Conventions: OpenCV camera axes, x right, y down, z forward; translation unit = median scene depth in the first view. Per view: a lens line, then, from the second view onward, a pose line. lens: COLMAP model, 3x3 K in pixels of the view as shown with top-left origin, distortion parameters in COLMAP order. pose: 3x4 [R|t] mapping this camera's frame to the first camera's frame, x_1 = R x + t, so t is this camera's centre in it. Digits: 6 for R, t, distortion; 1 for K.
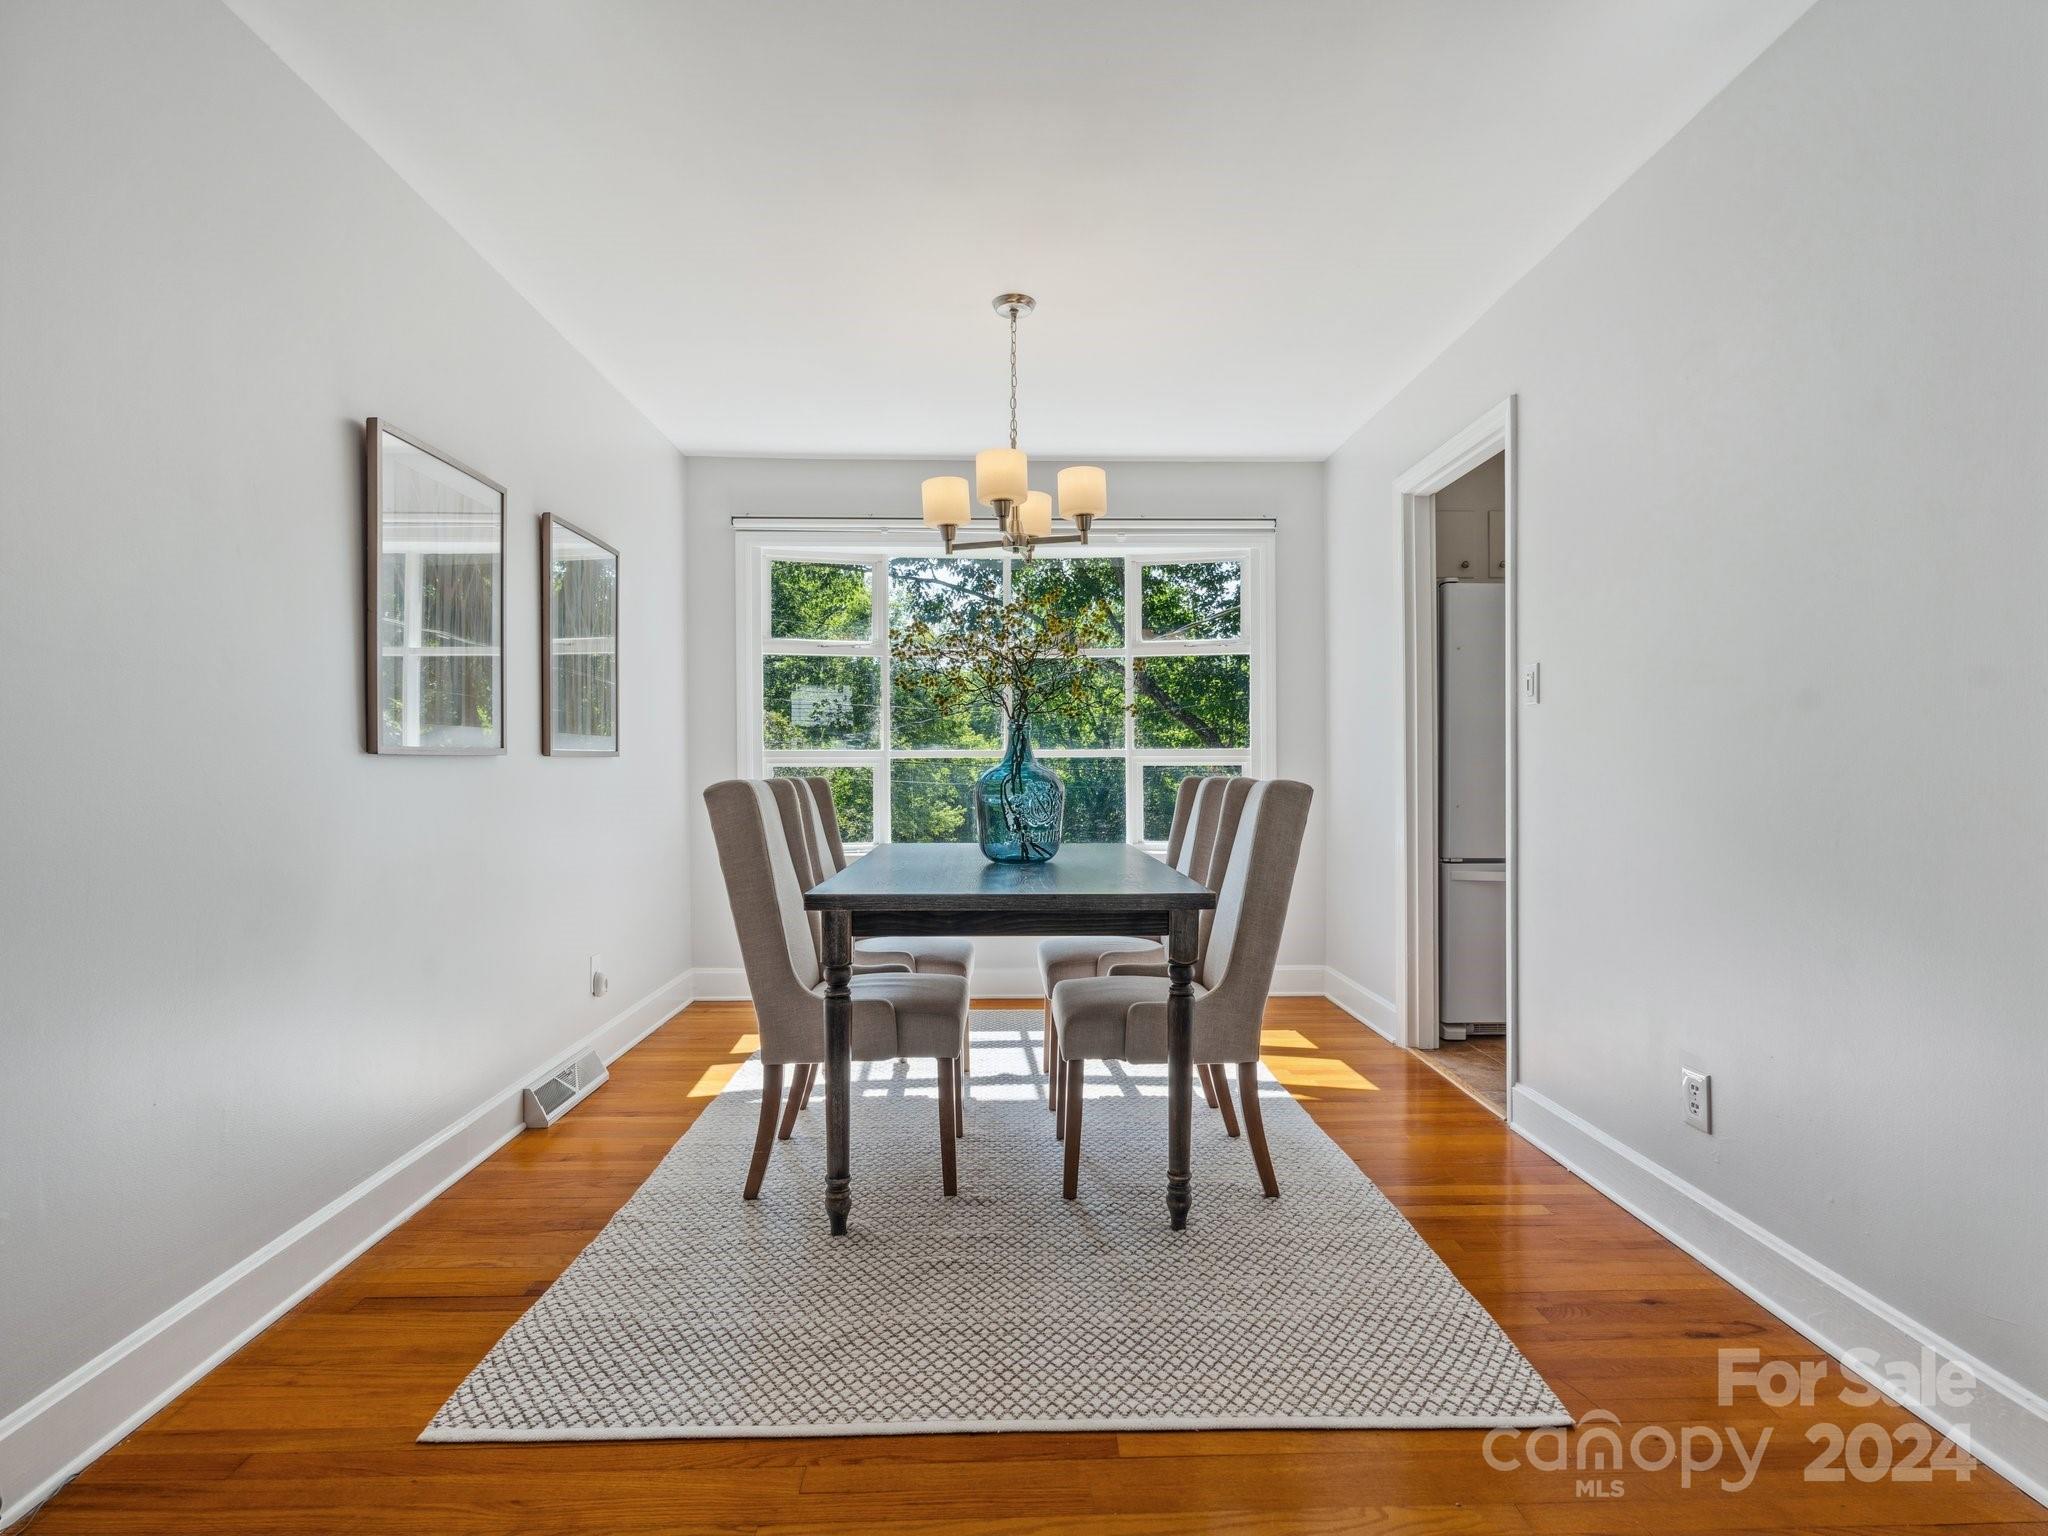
lens RADIAL K [[1027.5, 0, 1024.0], [0, 1027.5, 768.0], [0, 0, 1]] dist [0.000001, -0.000094]
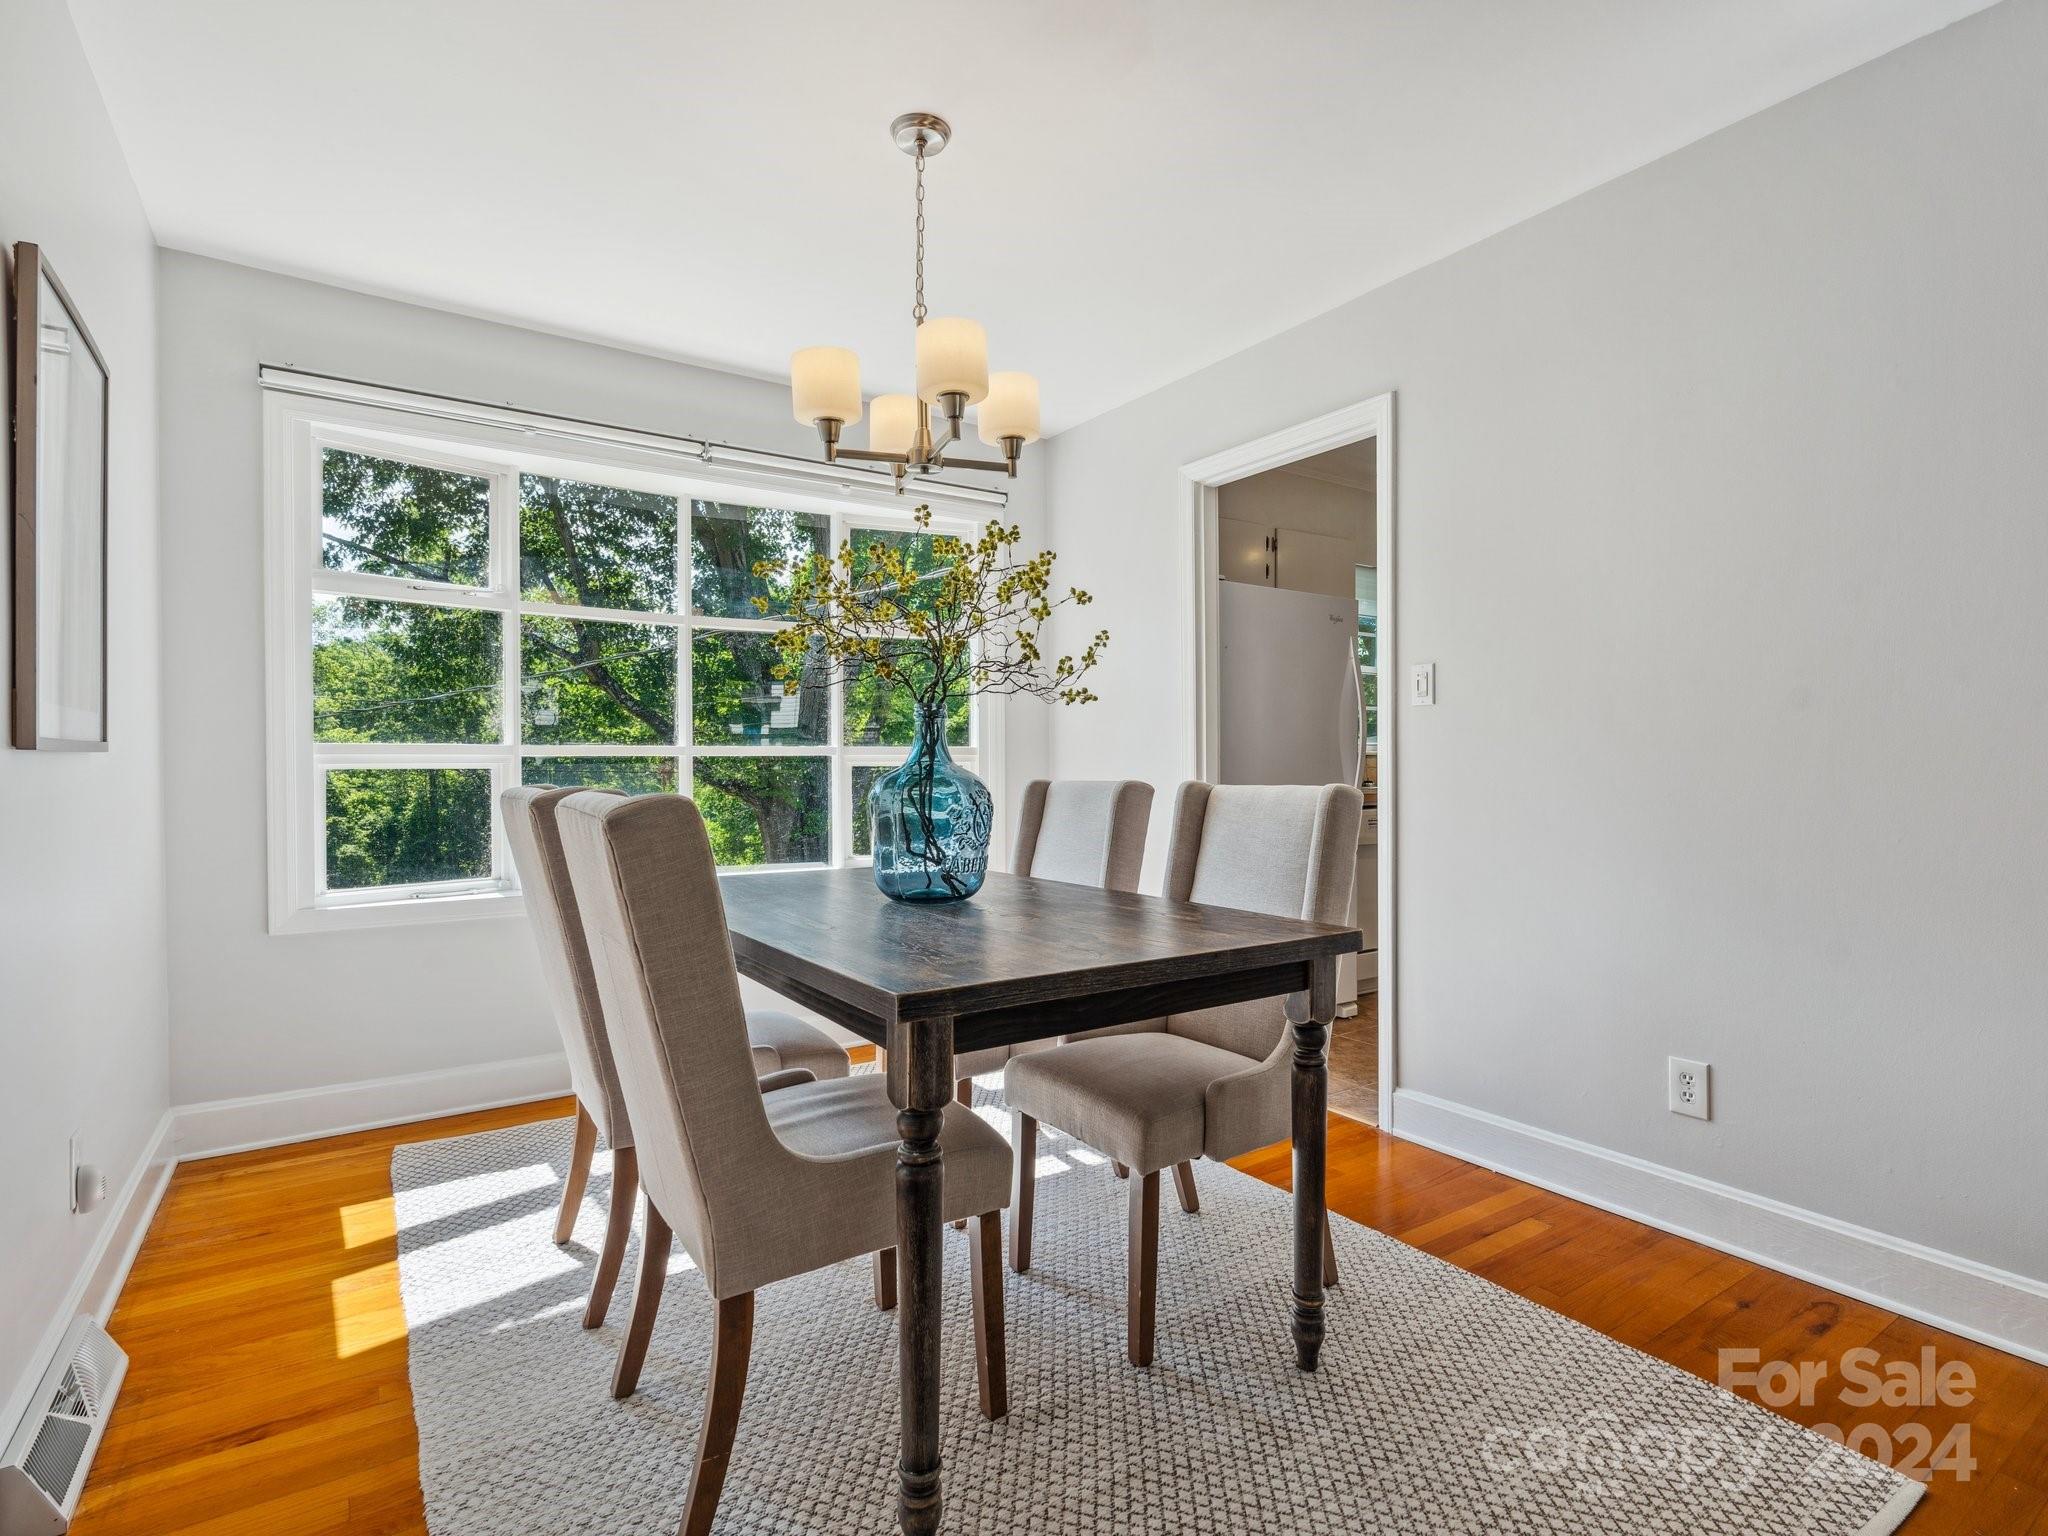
lens RADIAL K [[1015.8, 0, 1024.2], [0, 1015.8, 761.1], [0, 0, 1]] dist [0.004294, -0.000421]
pose [[0.844917, -0.000017, 0.534898, -0.327520], [0.002850, 0.999986, -0.004470, -0.003157], [-0.534891, 0.005301, 0.844905, 0.349862]]
